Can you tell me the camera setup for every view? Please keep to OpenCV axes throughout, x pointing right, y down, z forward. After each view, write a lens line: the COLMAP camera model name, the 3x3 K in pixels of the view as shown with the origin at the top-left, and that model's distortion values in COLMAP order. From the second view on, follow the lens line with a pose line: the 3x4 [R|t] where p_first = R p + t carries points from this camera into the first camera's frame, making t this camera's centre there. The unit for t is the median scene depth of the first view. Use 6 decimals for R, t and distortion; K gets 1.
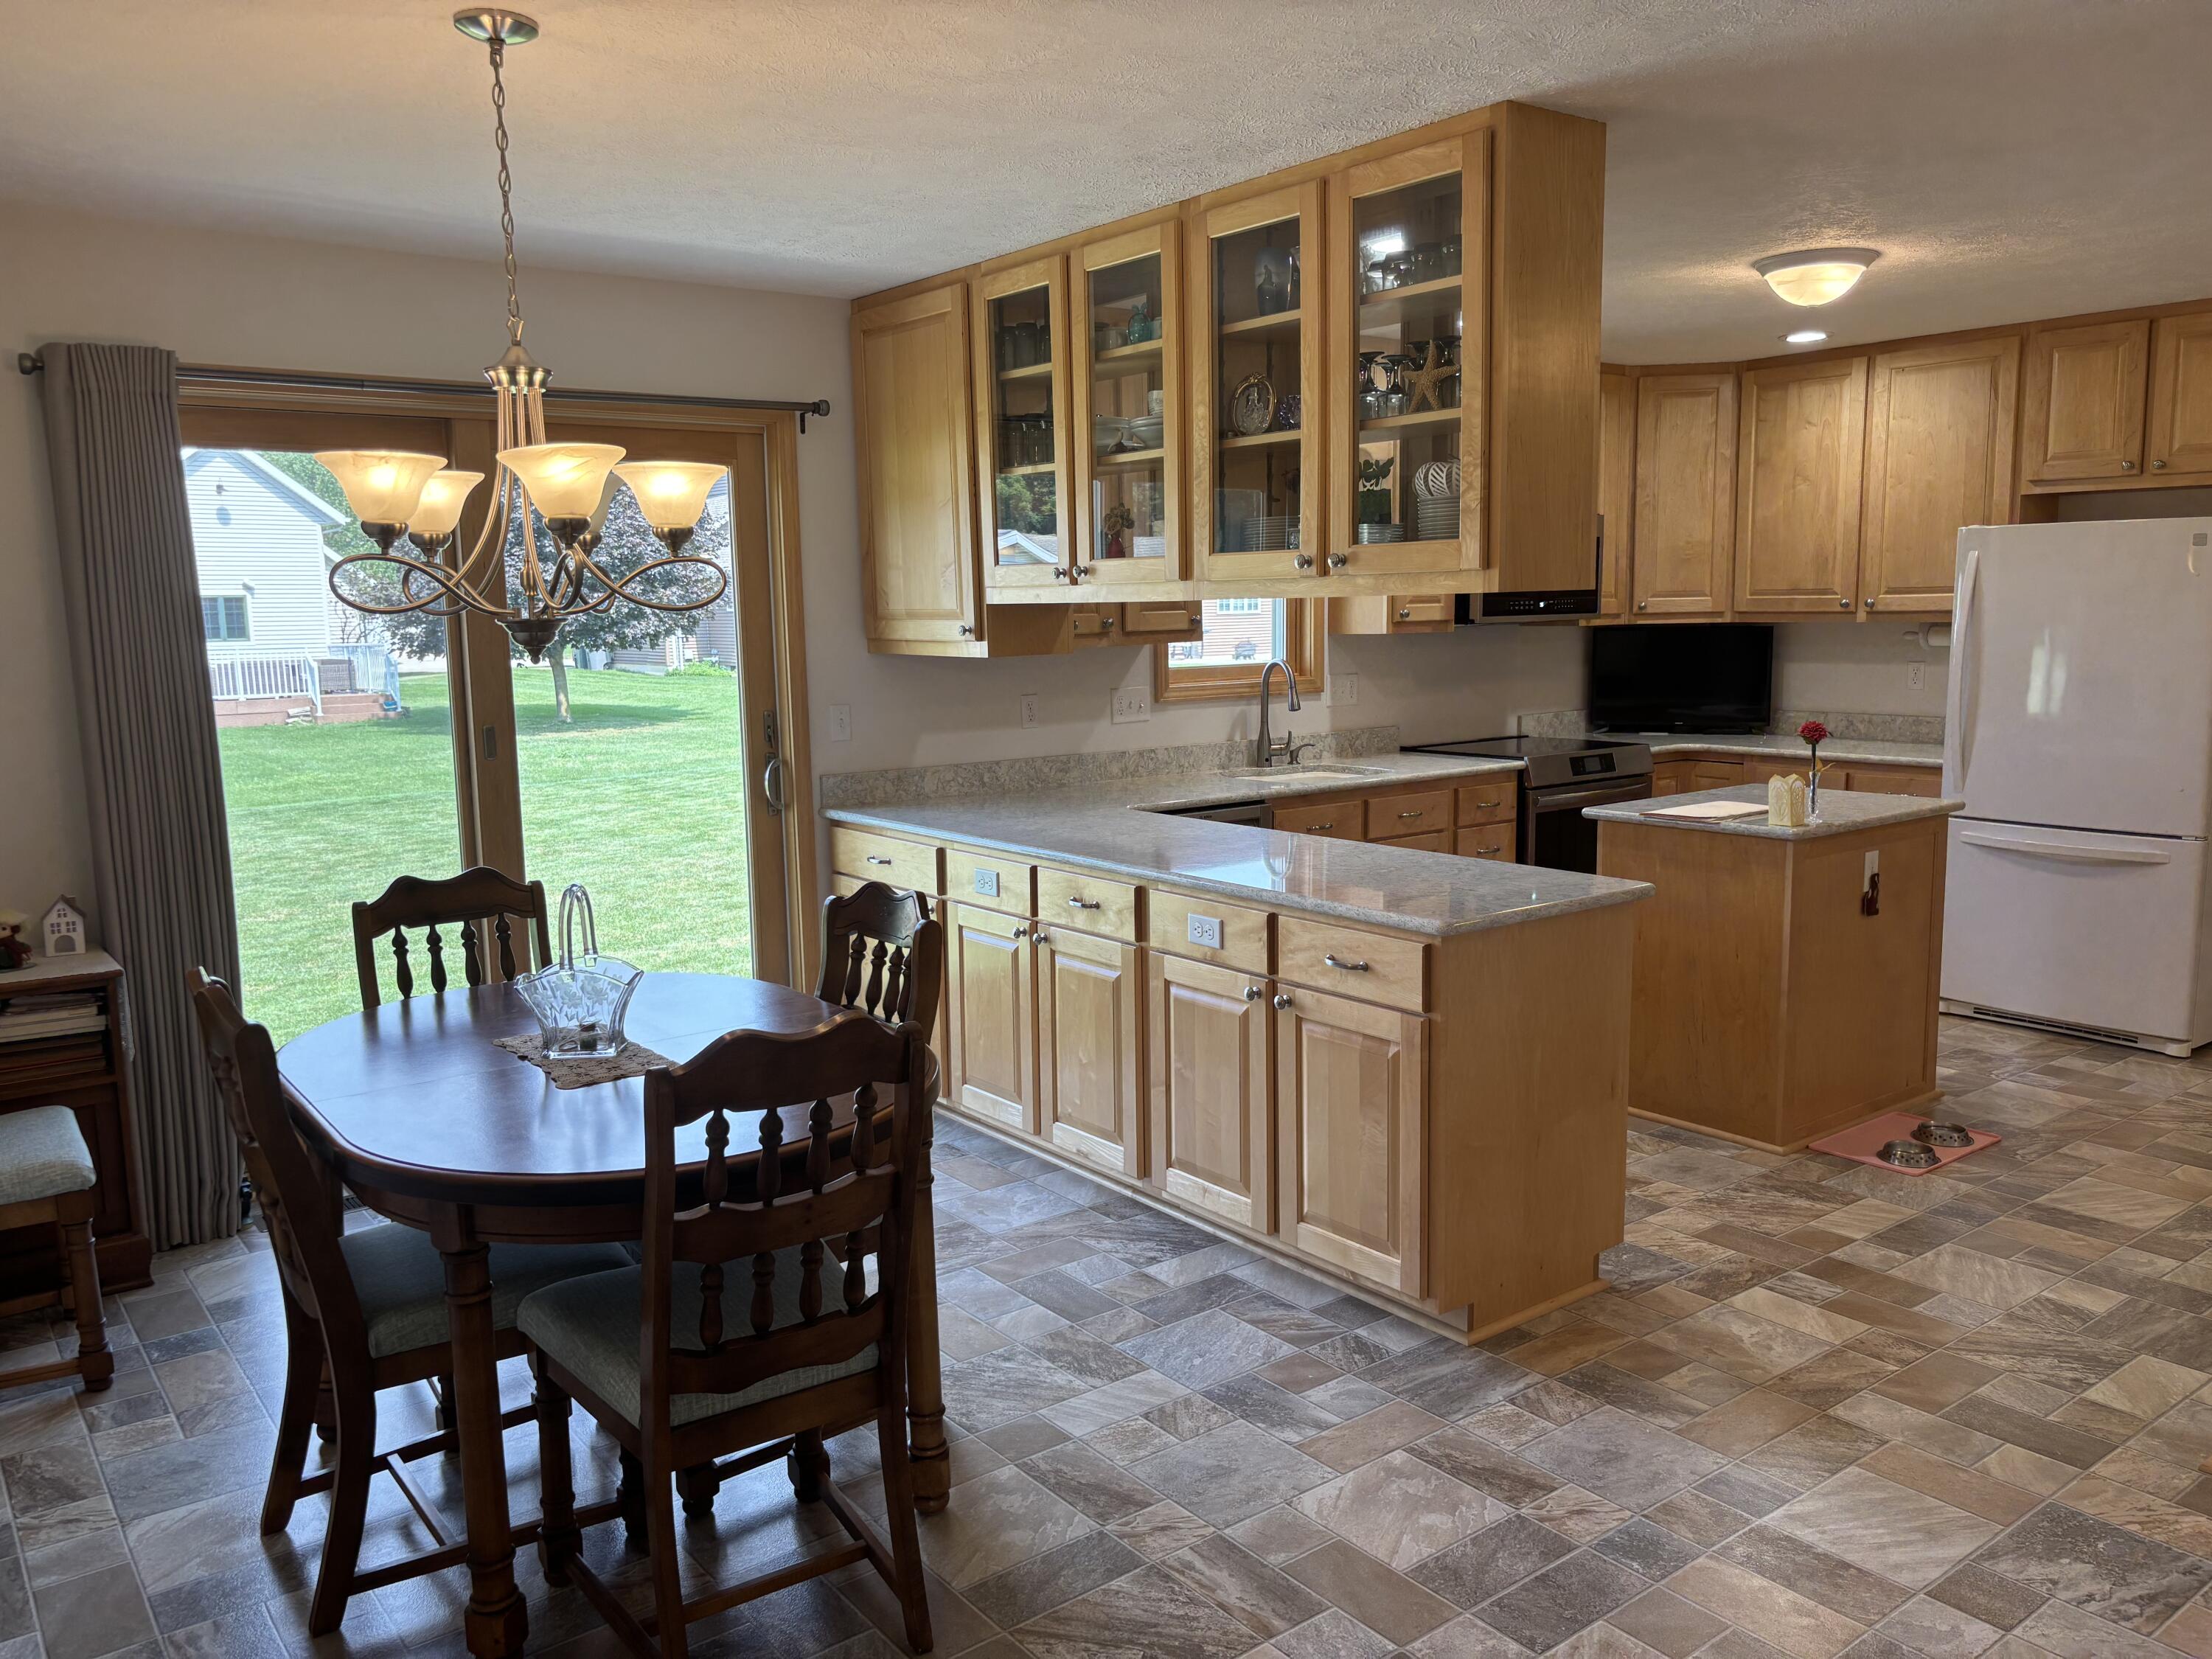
lens RADIAL K [[1673.5, 0, 1090.9], [0, 1673.5, 837.9], [0, 0, 1]] dist [0.045275, -0.058116]
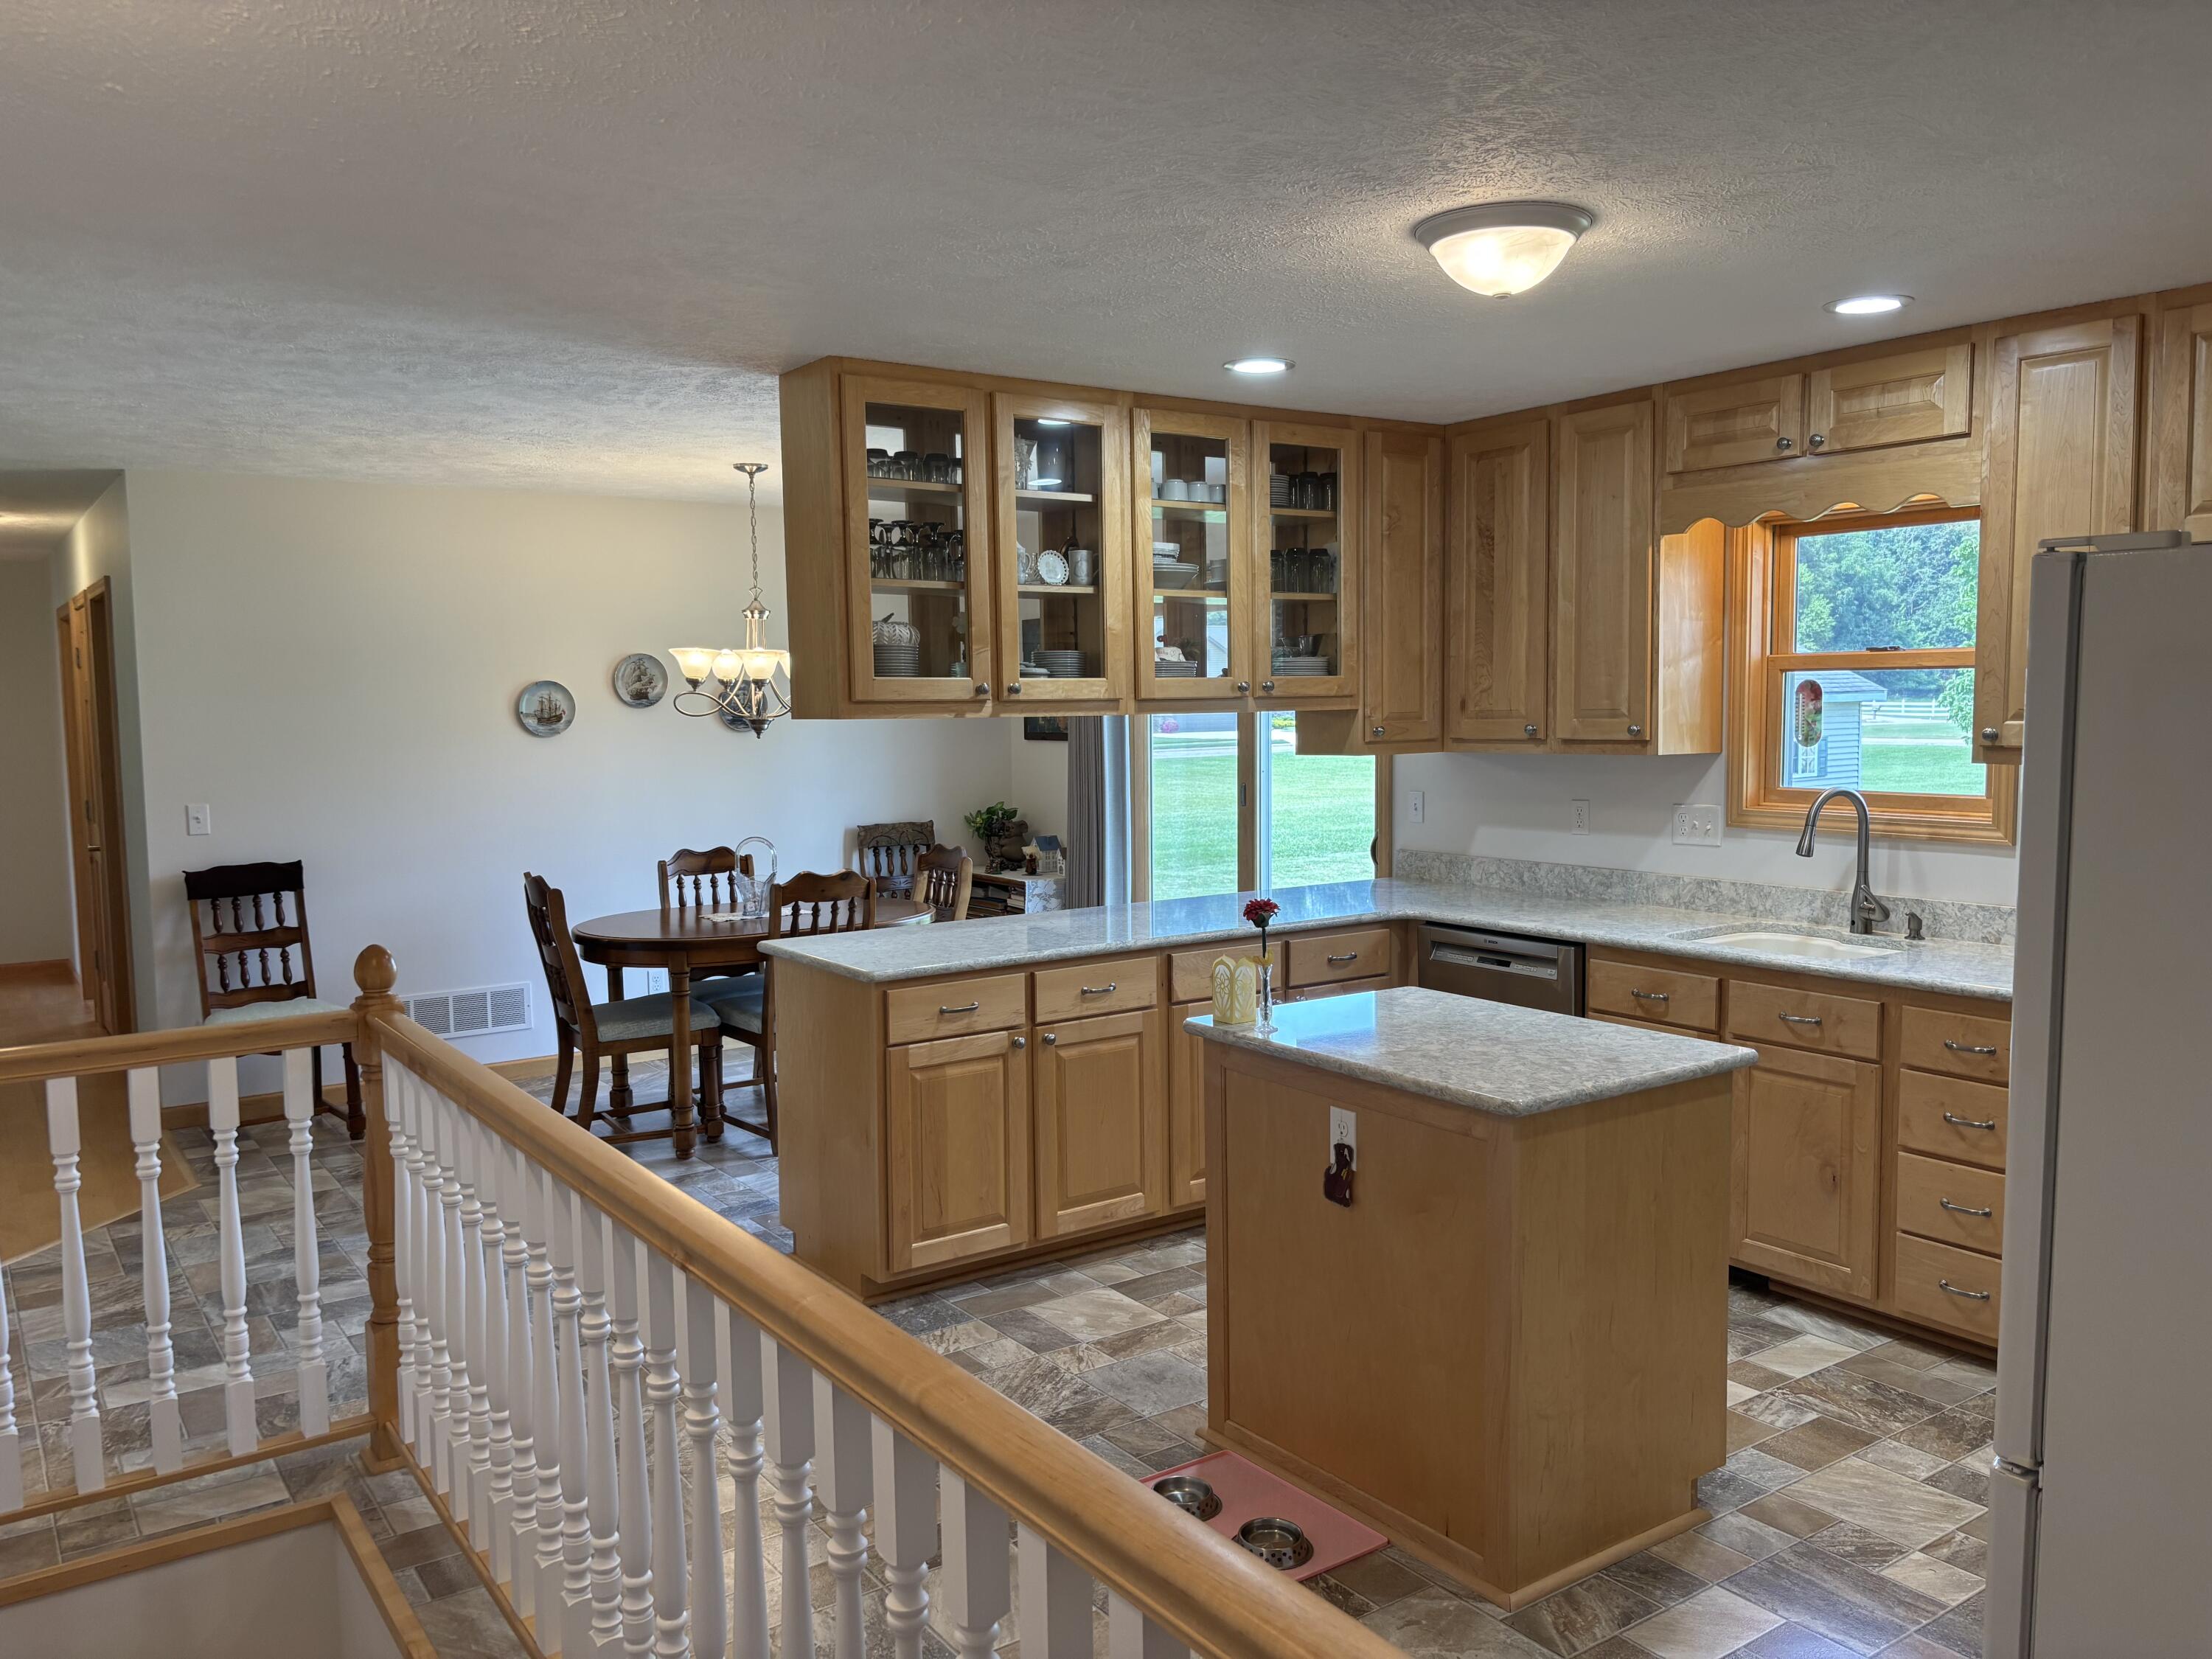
lens RADIAL K [[1673.5, 0, 1120.3], [0, 1673.5, 880.9], [0, 0, 1]] dist [0.045275, -0.058116]
pose [[-0.029360, 0.128329, -0.991297, 0.954064], [-0.128998, 0.982945, 0.131068, -0.135510], [0.991210, 0.131723, -0.012306, 0.772690]]
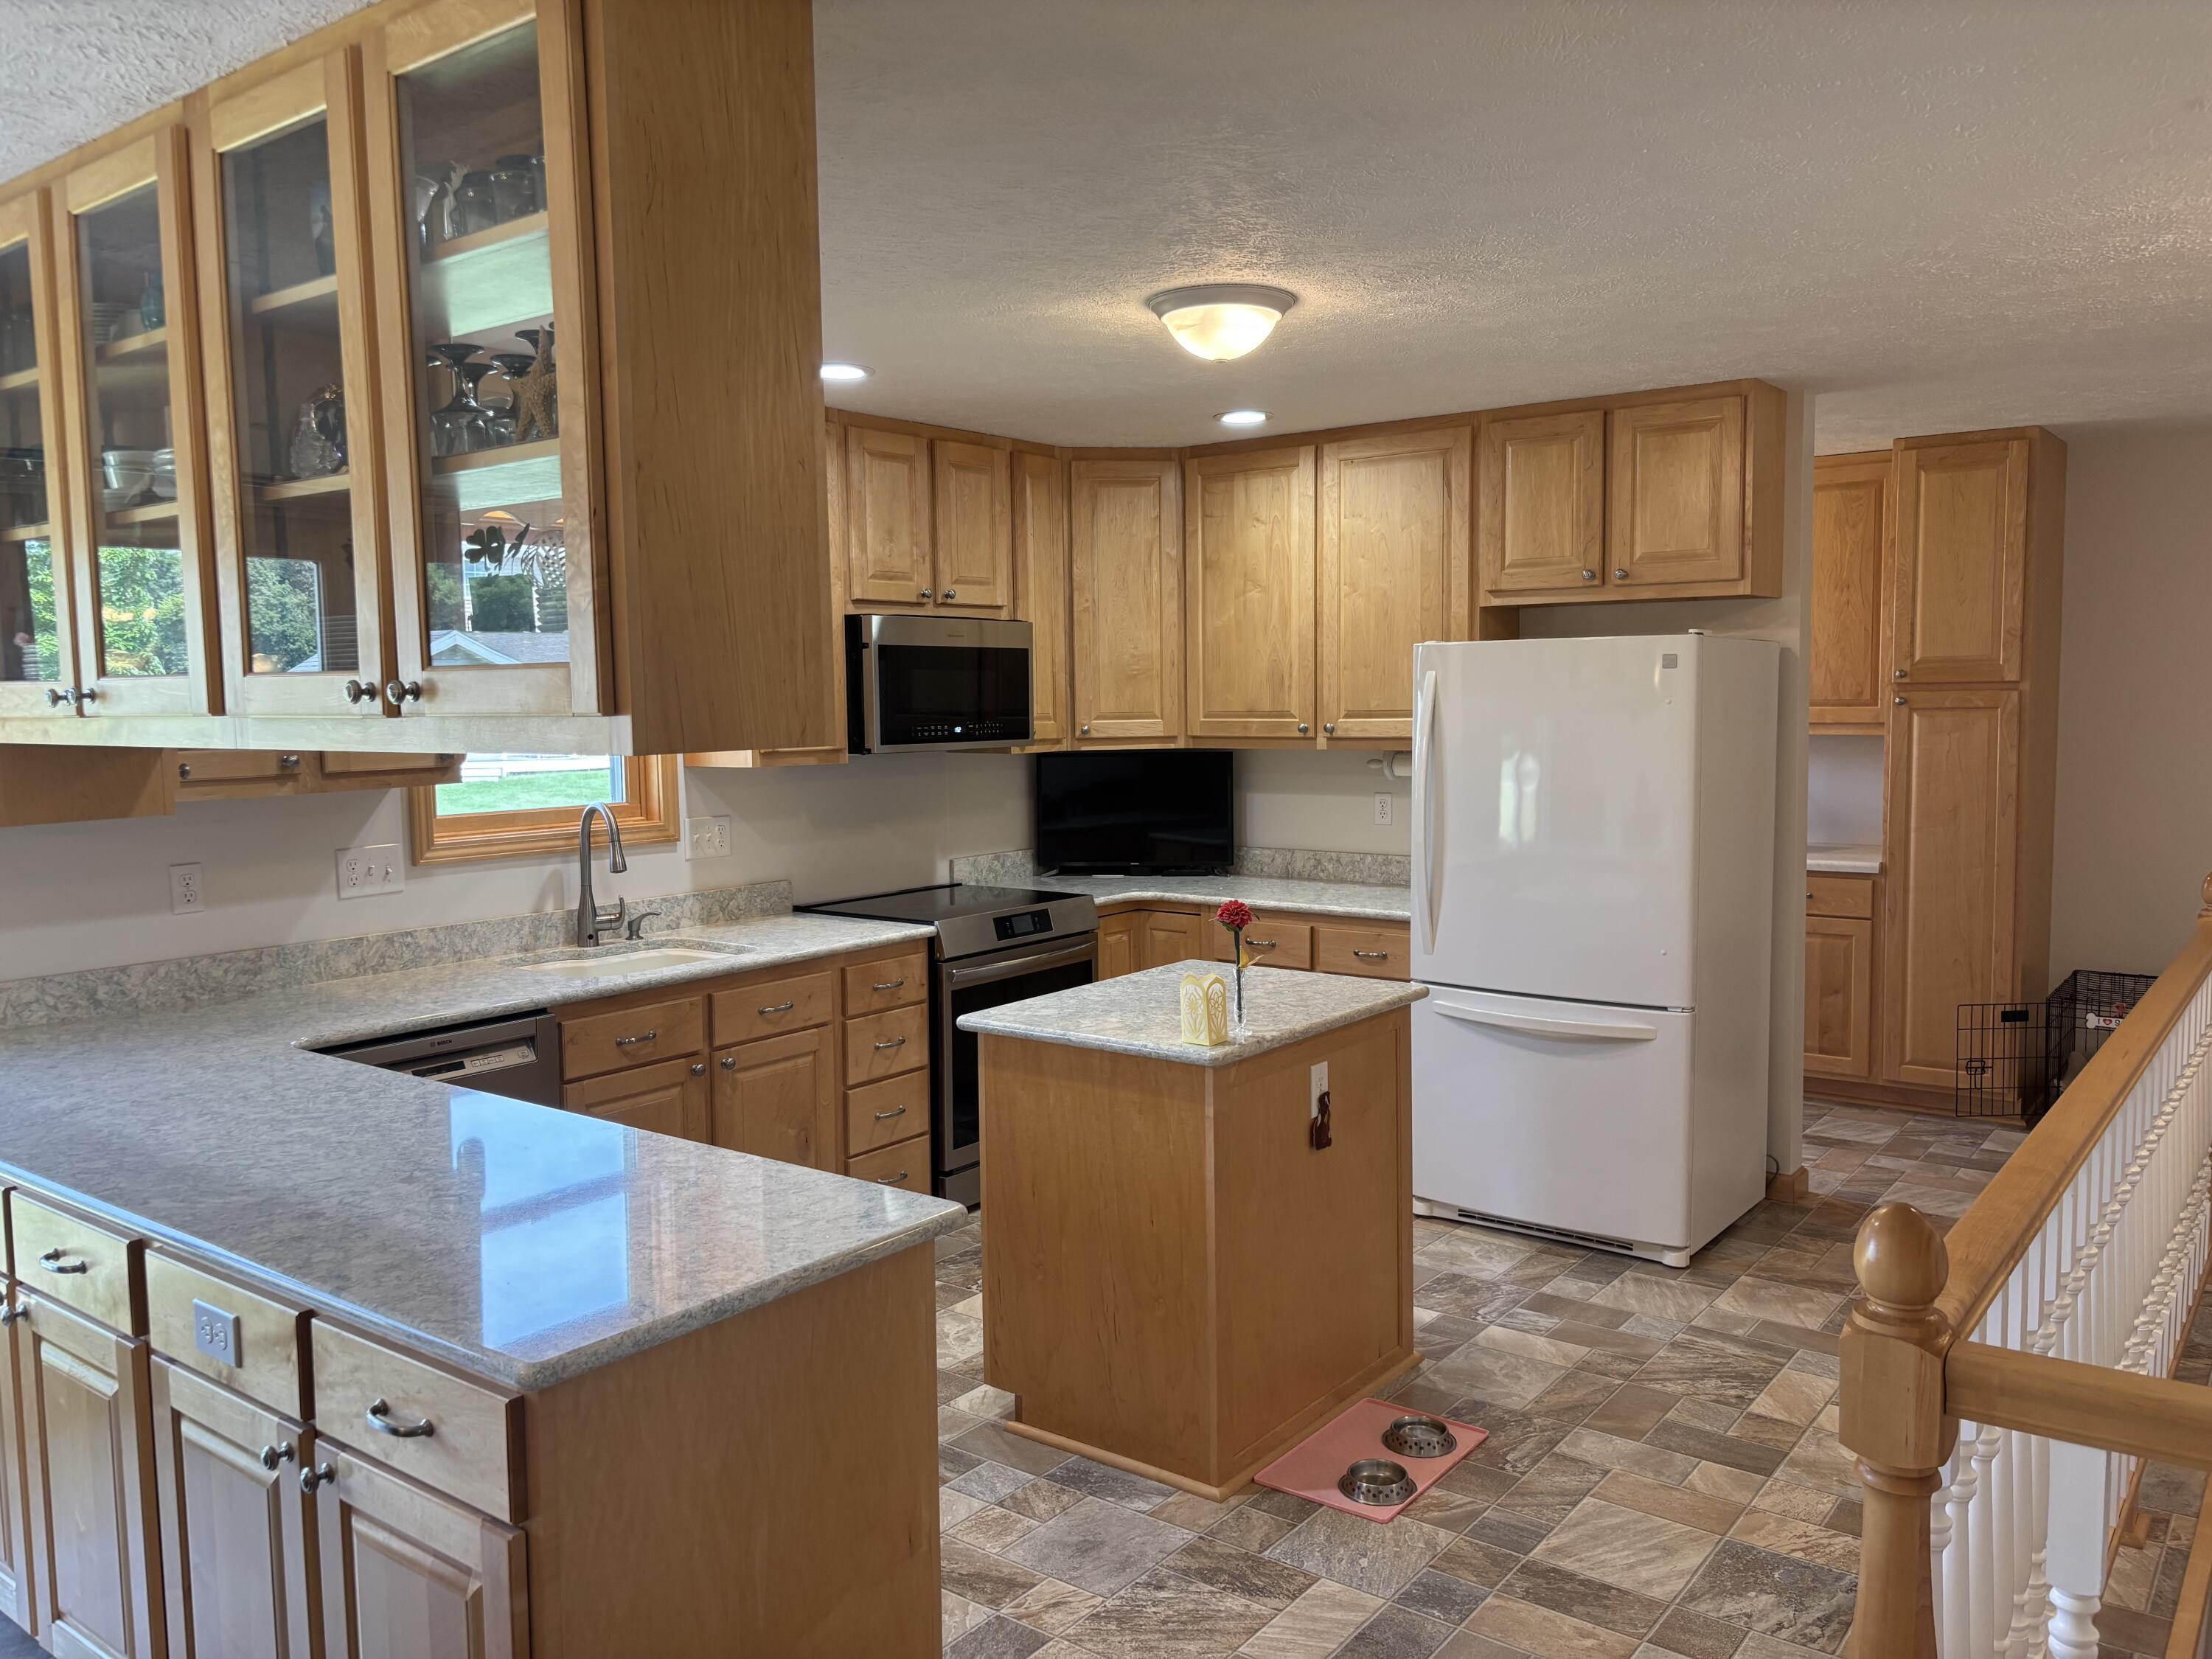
lens RADIAL K [[1673.5, 0, 1111.6], [0, 1673.5, 832.4], [0, 0, 1]] dist [0.045275, -0.058116]
pose [[0.963324, -0.017413, 0.267776, 0.145318], [0.033353, 0.997924, -0.055093, -0.049673], [-0.266261, 0.062004, 0.961905, 0.243906]]
